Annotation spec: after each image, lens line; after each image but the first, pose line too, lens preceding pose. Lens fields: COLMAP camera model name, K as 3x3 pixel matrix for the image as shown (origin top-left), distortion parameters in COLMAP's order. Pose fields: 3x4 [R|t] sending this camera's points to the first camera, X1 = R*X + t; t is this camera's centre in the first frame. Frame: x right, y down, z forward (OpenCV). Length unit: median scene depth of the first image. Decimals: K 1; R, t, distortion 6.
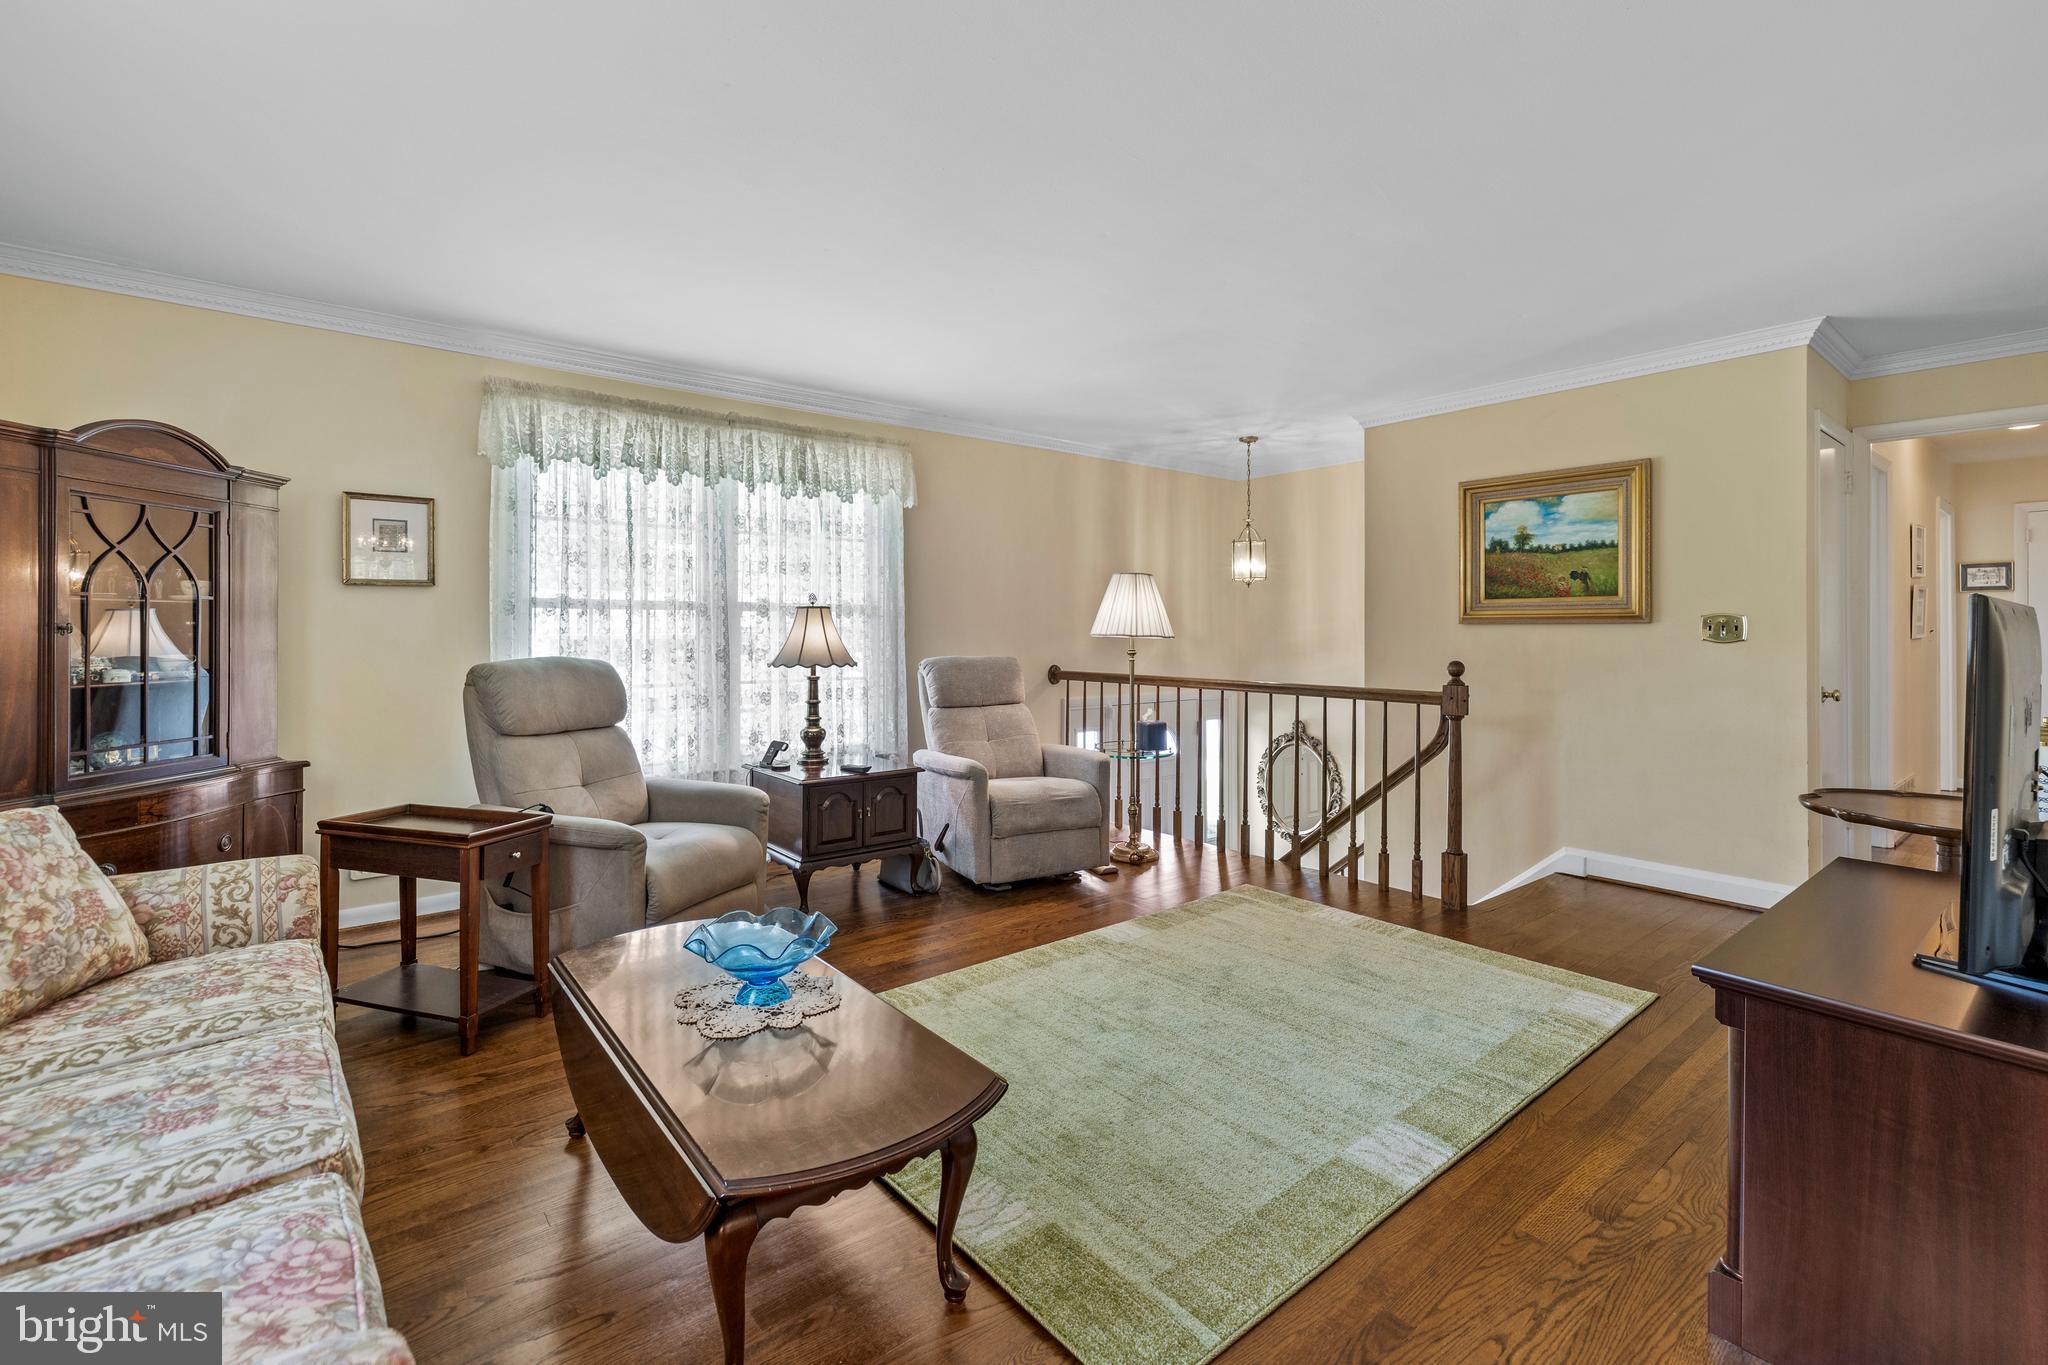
lens RADIAL K [[880.9, 0, 1022.1], [0, 880.9, 645.7], [0, 0, 1]] dist [0.001196, -0.000576]
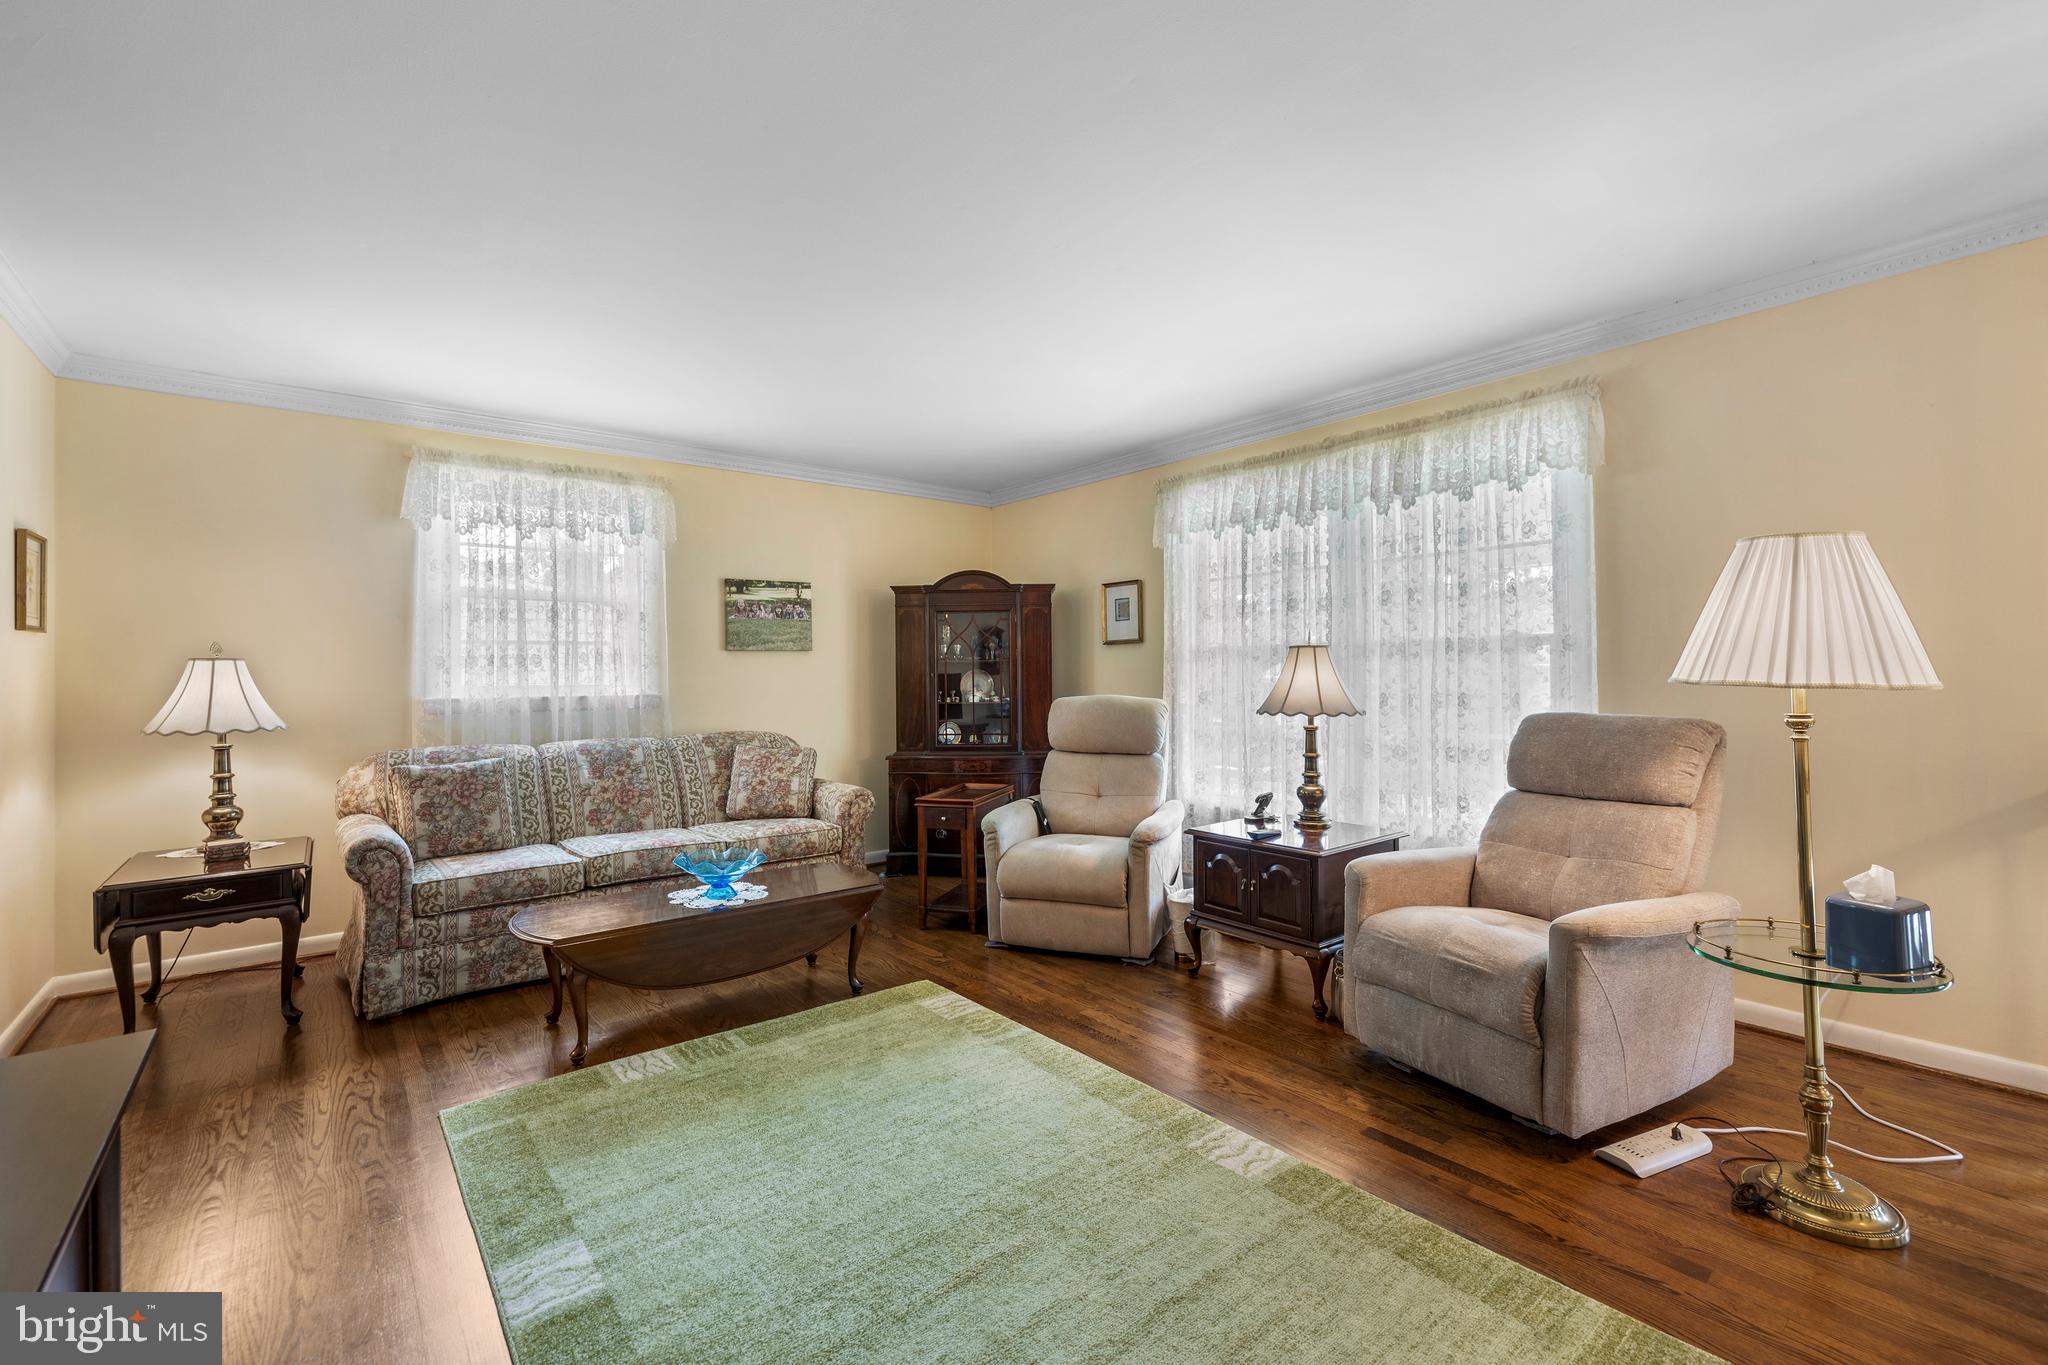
lens RADIAL K [[880.9, 0, 1007.8], [0, 880.9, 683.0], [0, 0, 1]] dist [0.001196, -0.000576]
pose [[-0.008693, 0.004947, -0.999950, 0.651060], [-0.012431, 0.999910, 0.005055, -0.008549], [0.999885, 0.012474, -0.008631, 0.736717]]
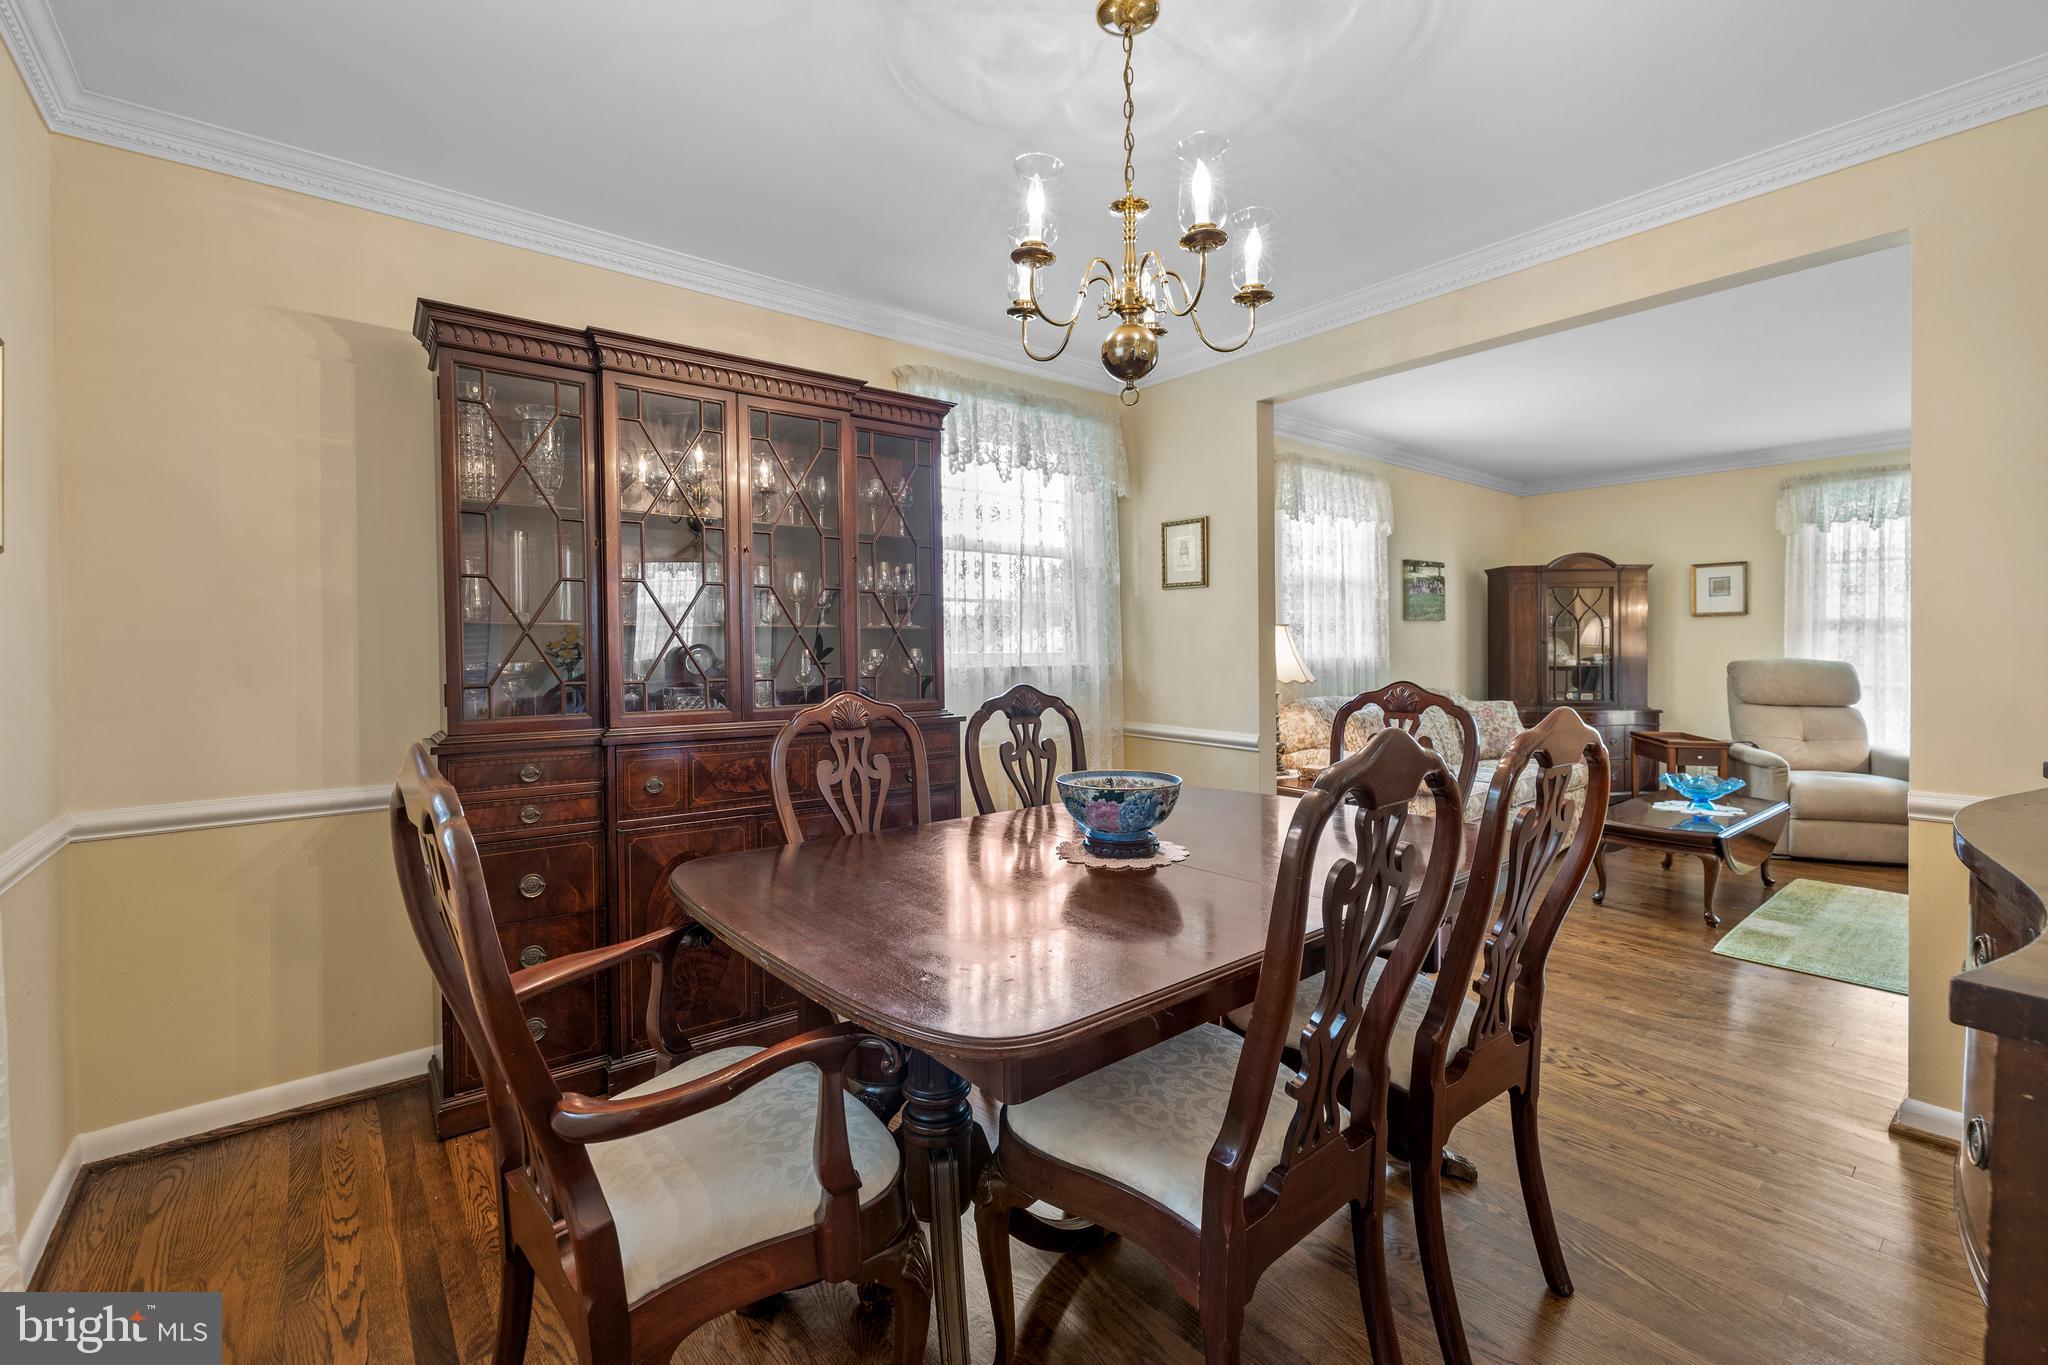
lens RADIAL K [[880.9, 0, 1004.3], [0, 880.9, 652.8], [0, 0, 1]] dist [0.001196, -0.000576]
pose [[0.000260, 0.004594, -0.999989, 0.885712], [-0.015773, 0.999865, 0.004589, 0.015801], [0.999876, 0.015771, 0.000332, -0.344608]]
